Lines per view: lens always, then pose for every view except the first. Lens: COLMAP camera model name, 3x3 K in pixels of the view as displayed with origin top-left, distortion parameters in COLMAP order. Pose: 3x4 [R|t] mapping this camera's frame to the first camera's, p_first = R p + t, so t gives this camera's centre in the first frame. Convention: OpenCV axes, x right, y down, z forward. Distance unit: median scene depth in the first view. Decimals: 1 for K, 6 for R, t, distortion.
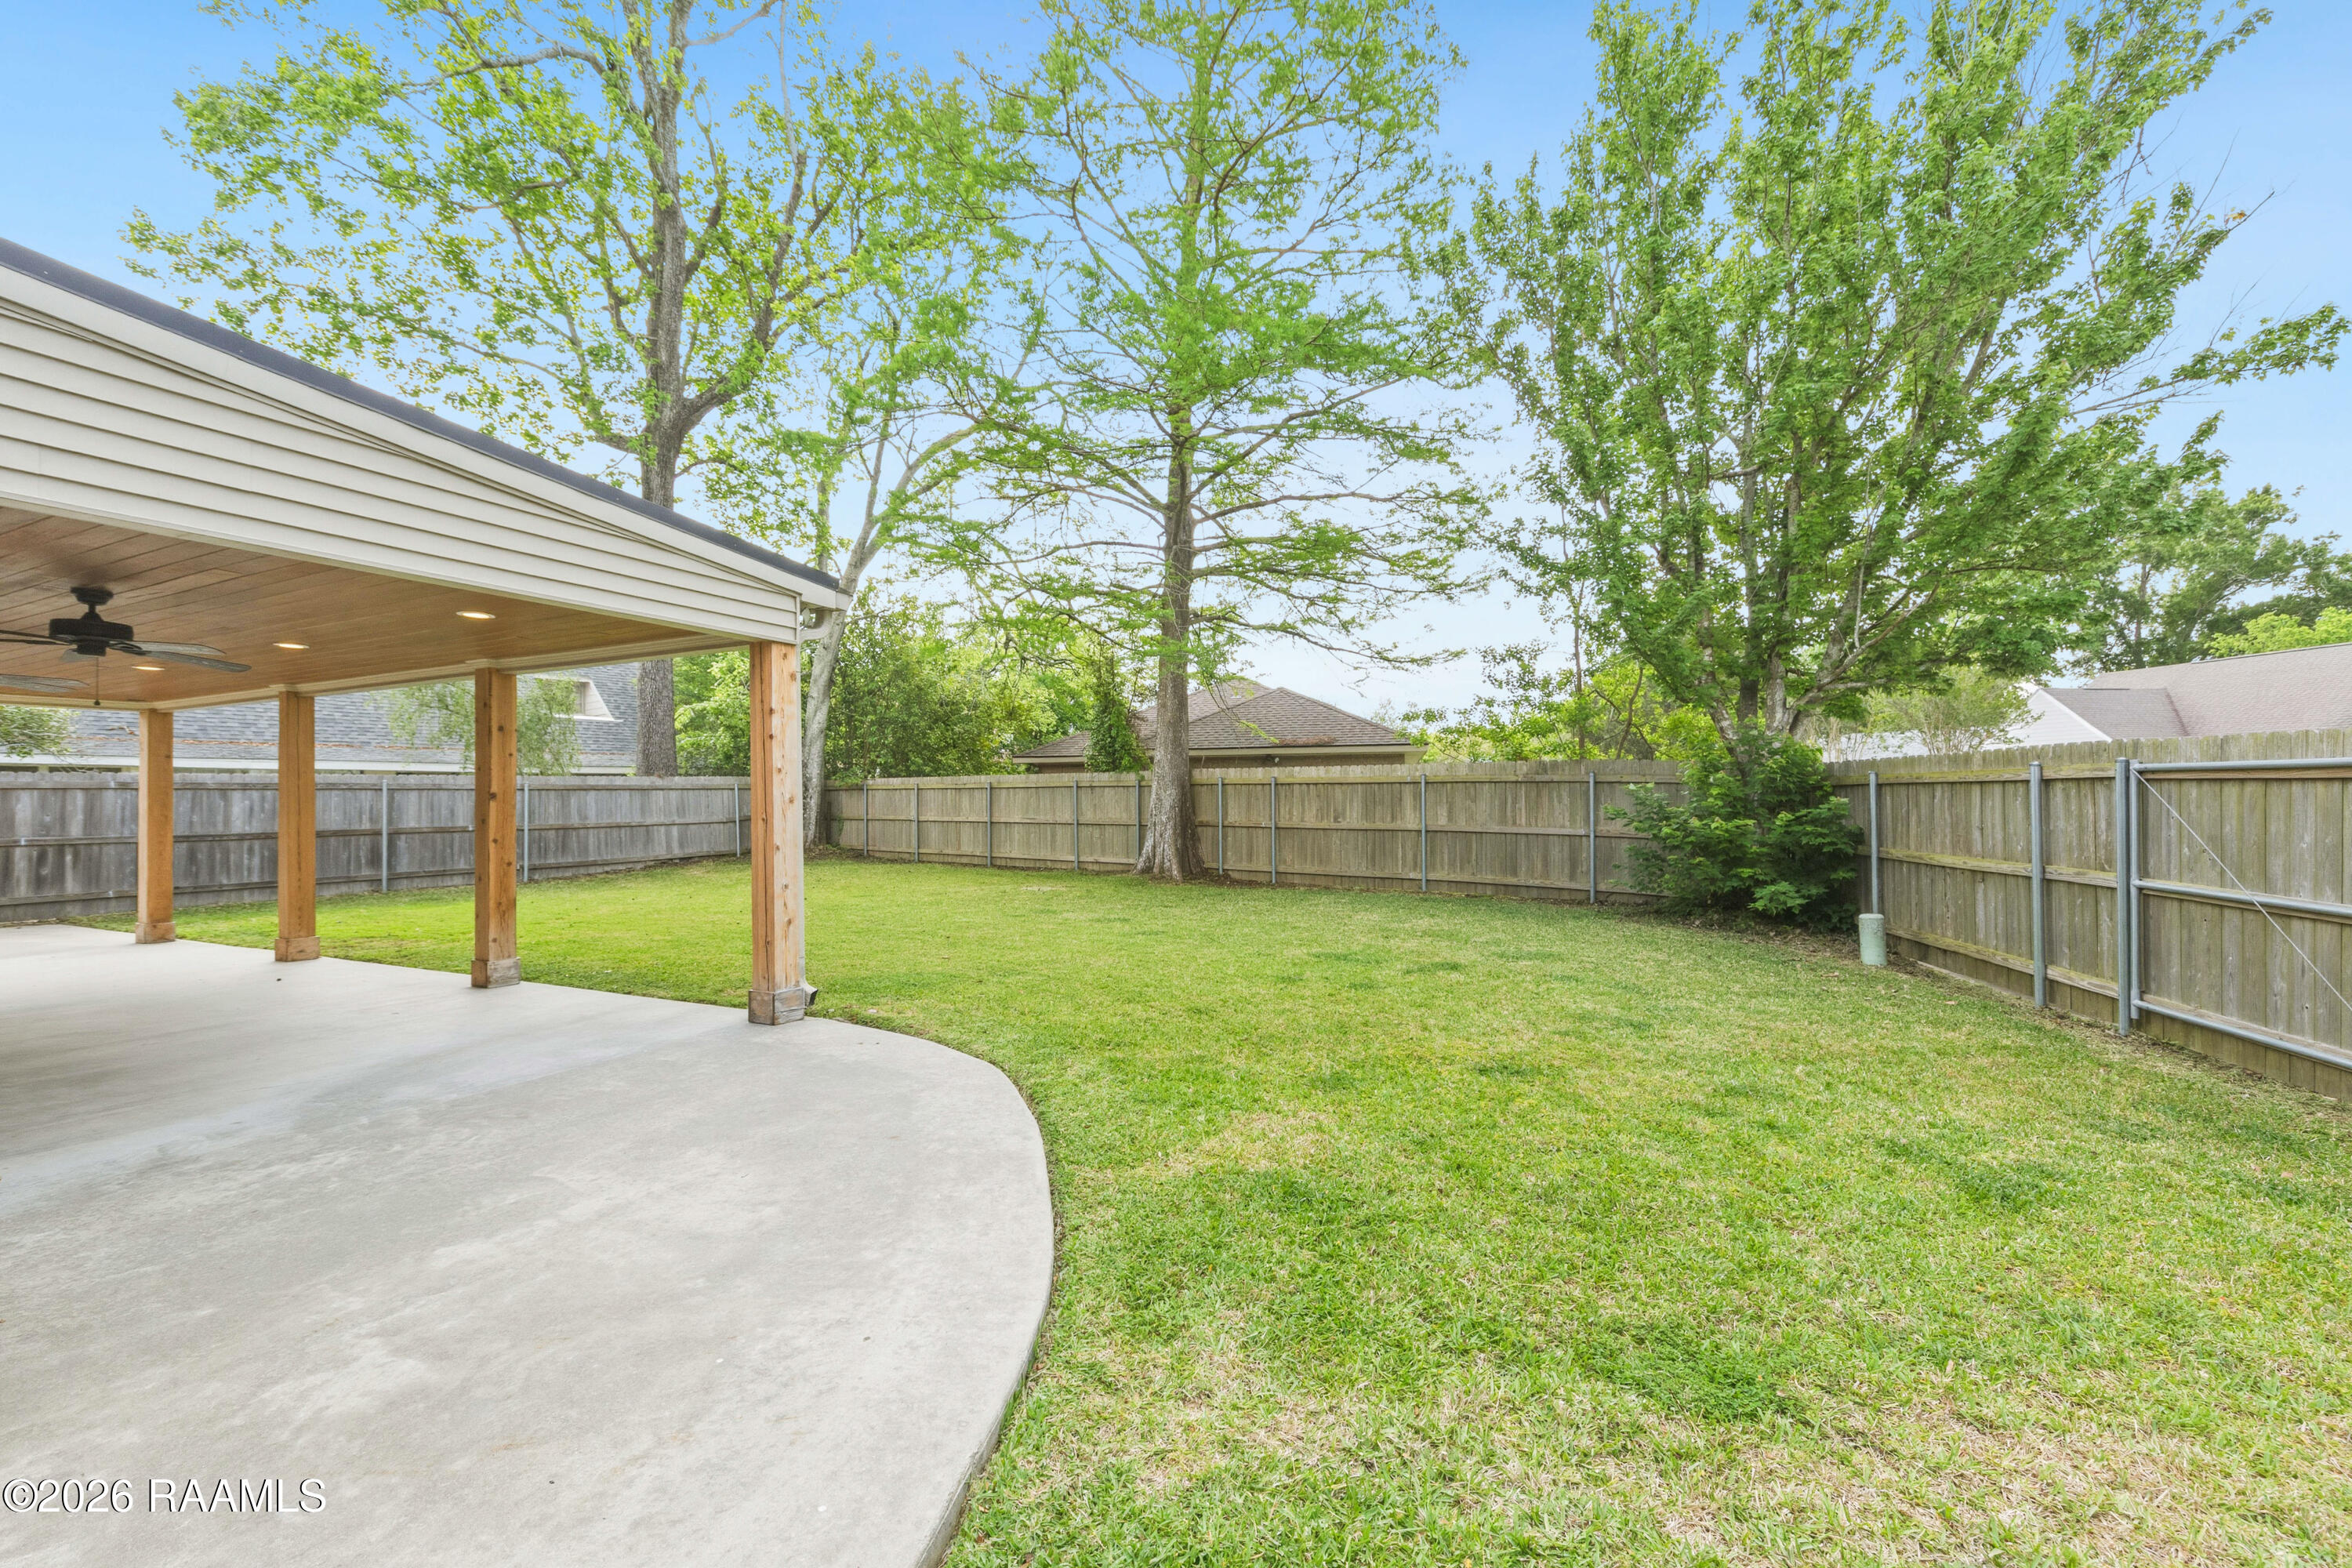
lens RADIAL K [[986.8, 0, 1136.7], [0, 986.8, 807.1], [0, 0, 1]] dist [0.007409, -0.000742]
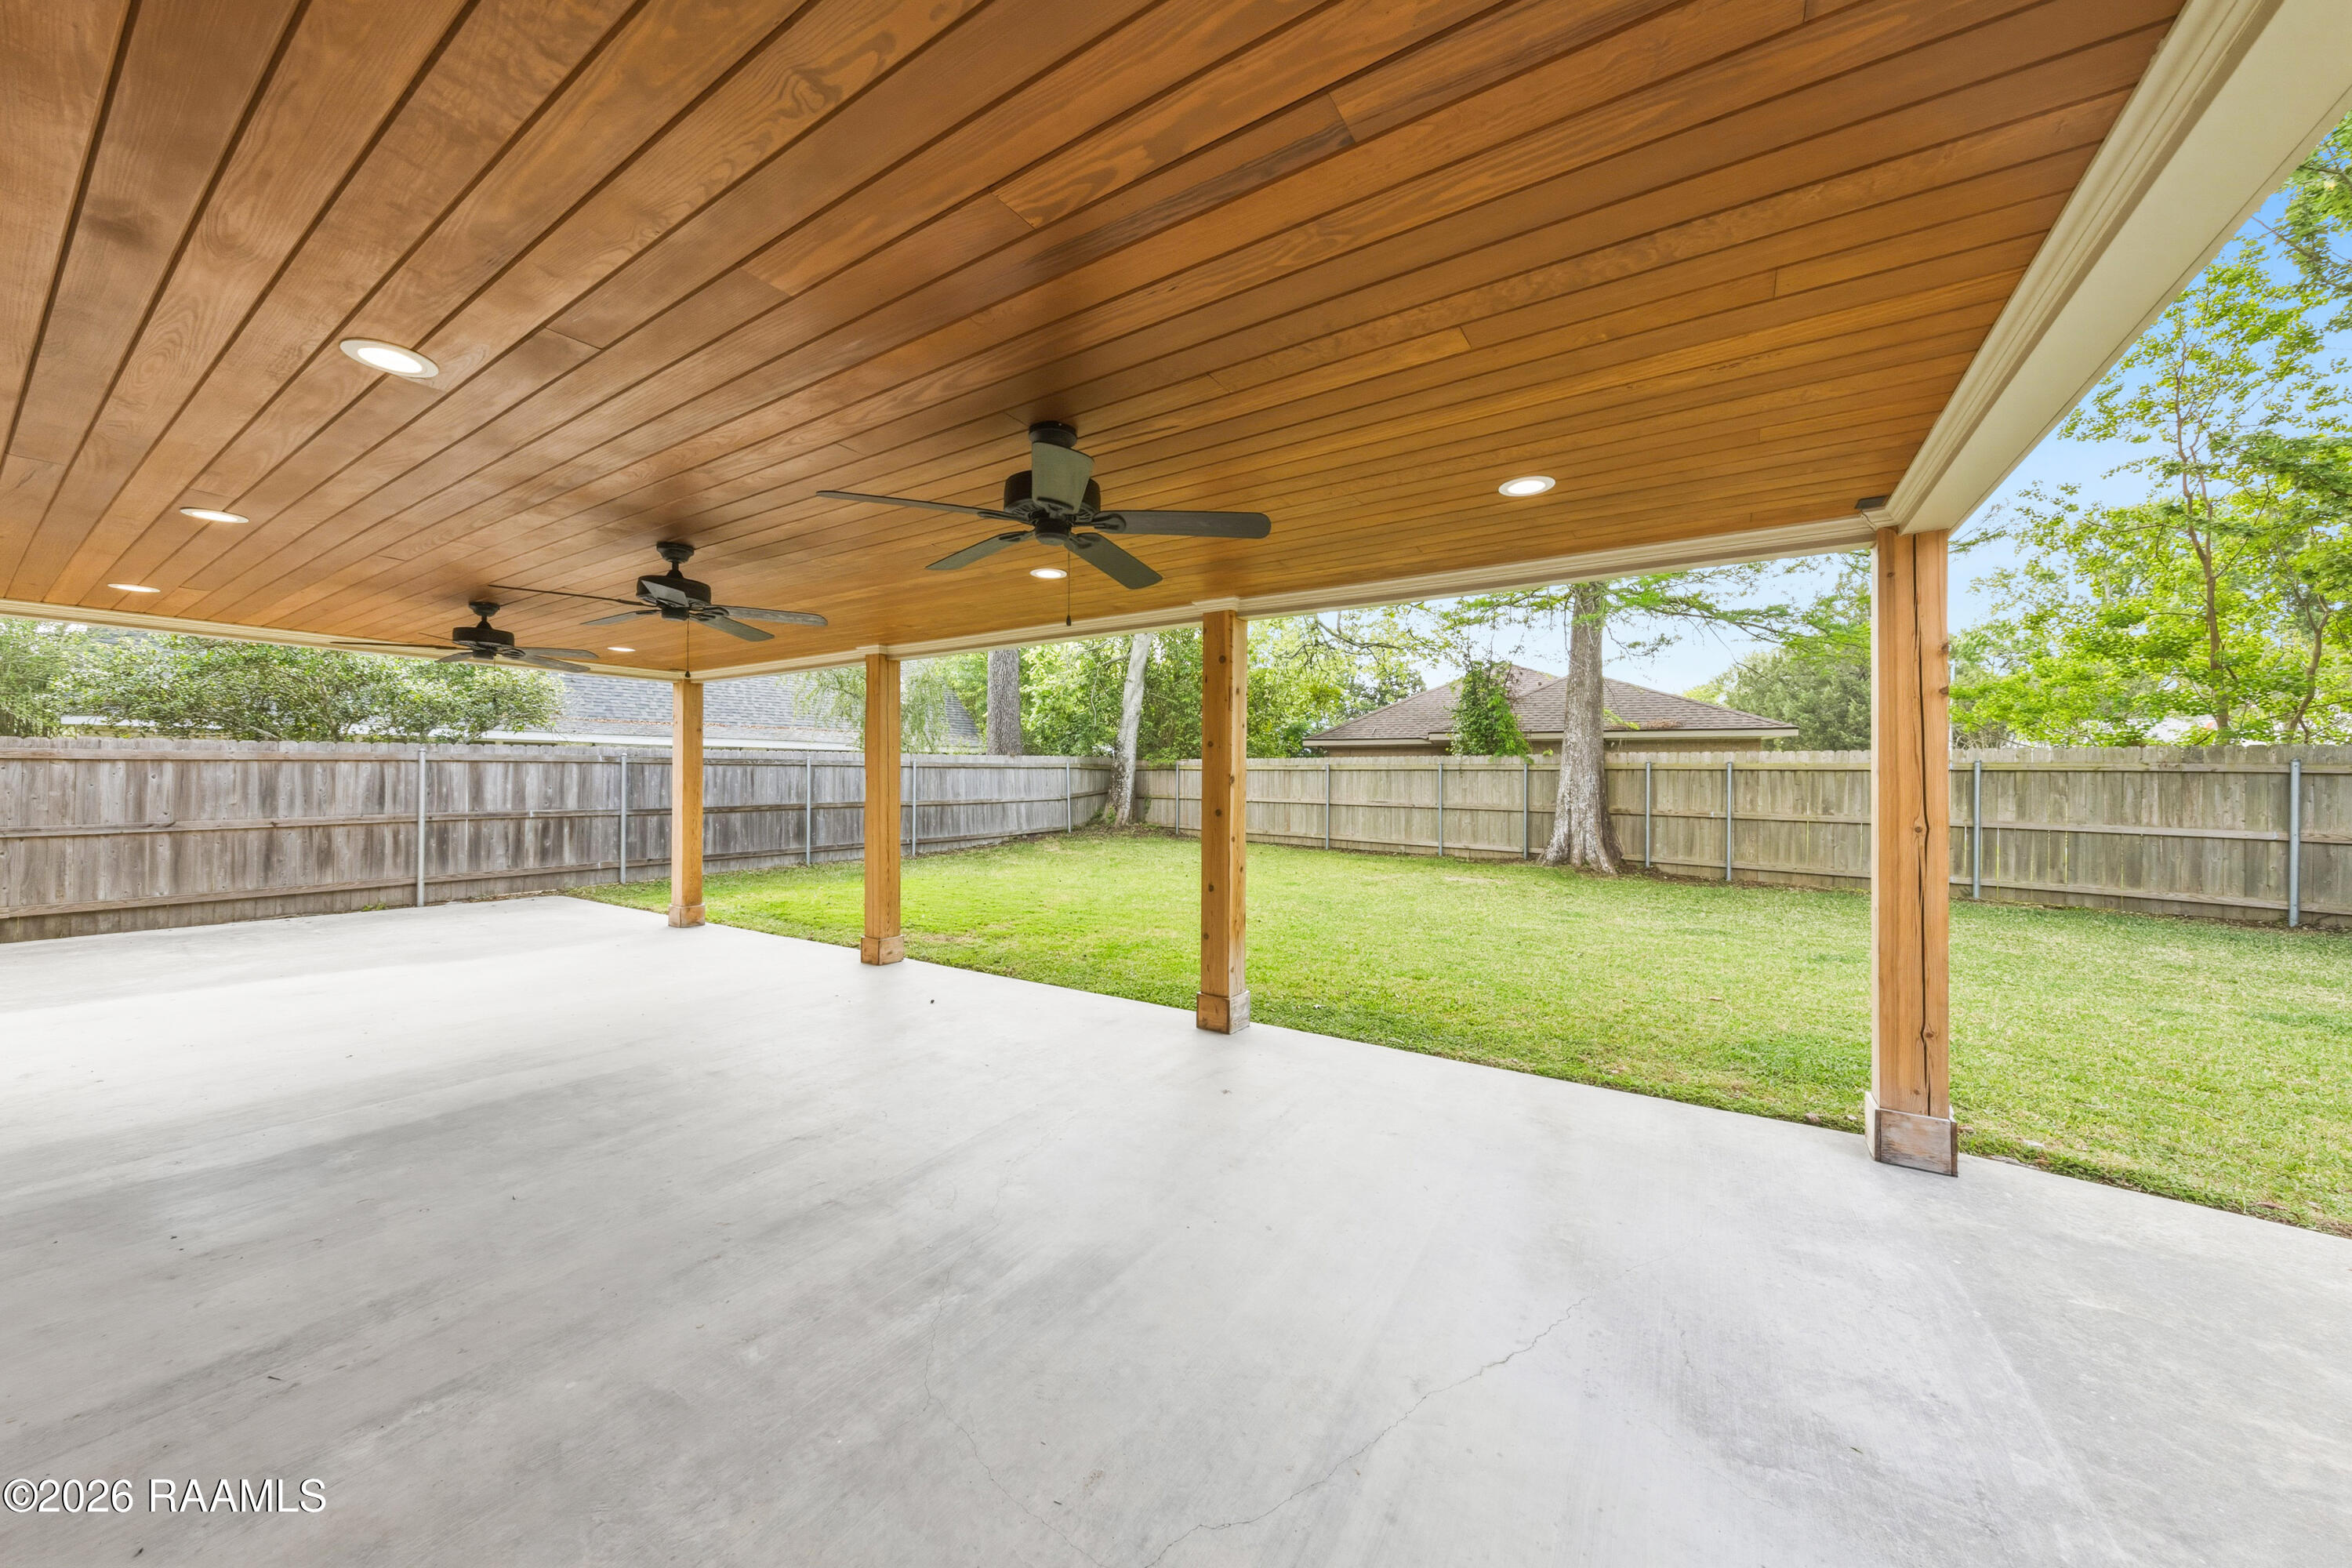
lens RADIAL K [[841.3, 0, 1137.8], [0, 841.3, 761.8], [0, 0, 1]] dist [0.001750, 0.000105]
pose [[0.991800, 0.010287, -0.127388, -0.282750], [-0.013803, 0.999547, -0.026750, -0.002793], [0.127055, 0.028289, 0.991492, 0.158297]]
